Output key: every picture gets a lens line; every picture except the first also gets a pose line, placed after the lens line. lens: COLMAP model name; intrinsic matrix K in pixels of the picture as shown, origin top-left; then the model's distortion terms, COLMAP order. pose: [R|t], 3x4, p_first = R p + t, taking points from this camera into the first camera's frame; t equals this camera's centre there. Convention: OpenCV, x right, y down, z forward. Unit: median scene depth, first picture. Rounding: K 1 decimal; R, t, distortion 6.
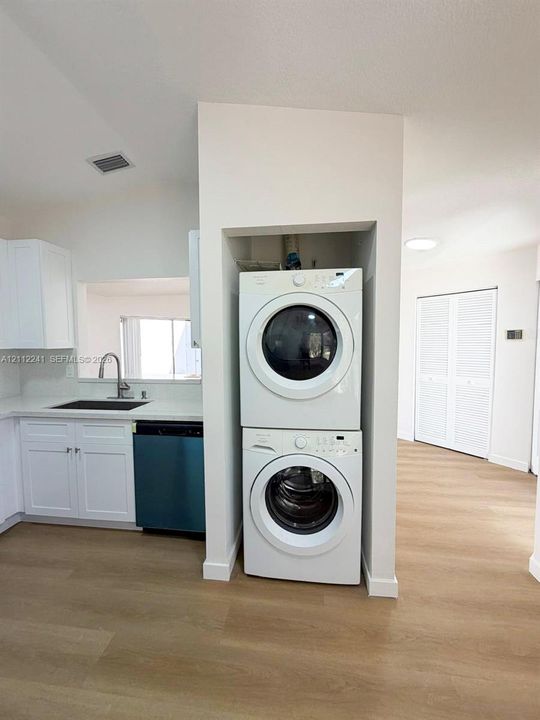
lens RADIAL K [[288.5, 0, 269.6], [0, 288.5, 358.2], [0, 0, 1]] dist [0.002755, 0.000085]
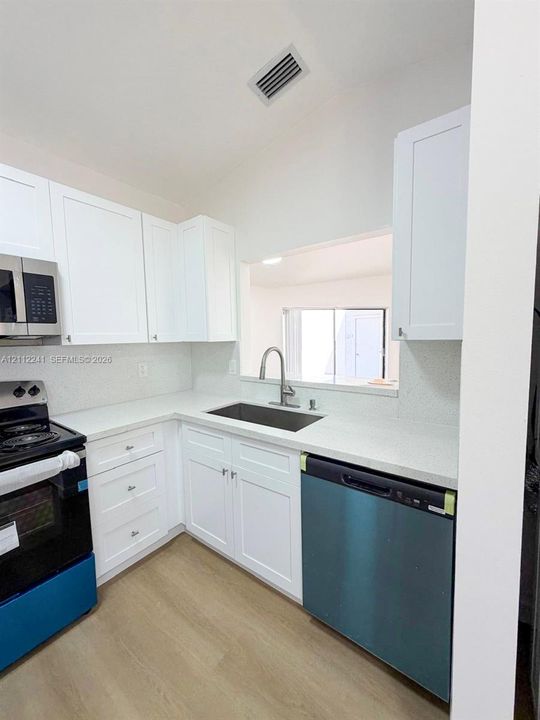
lens RADIAL K [[288.5, 0, 270.4], [0, 288.5, 360.8], [0, 0, 1]] dist [0.002755, 0.000085]
pose [[0.869905, 0.029418, -0.492341, -0.171595], [-0.012498, 0.999214, 0.037623, -0.009367], [0.493061, -0.026575, 0.869589, 0.315305]]
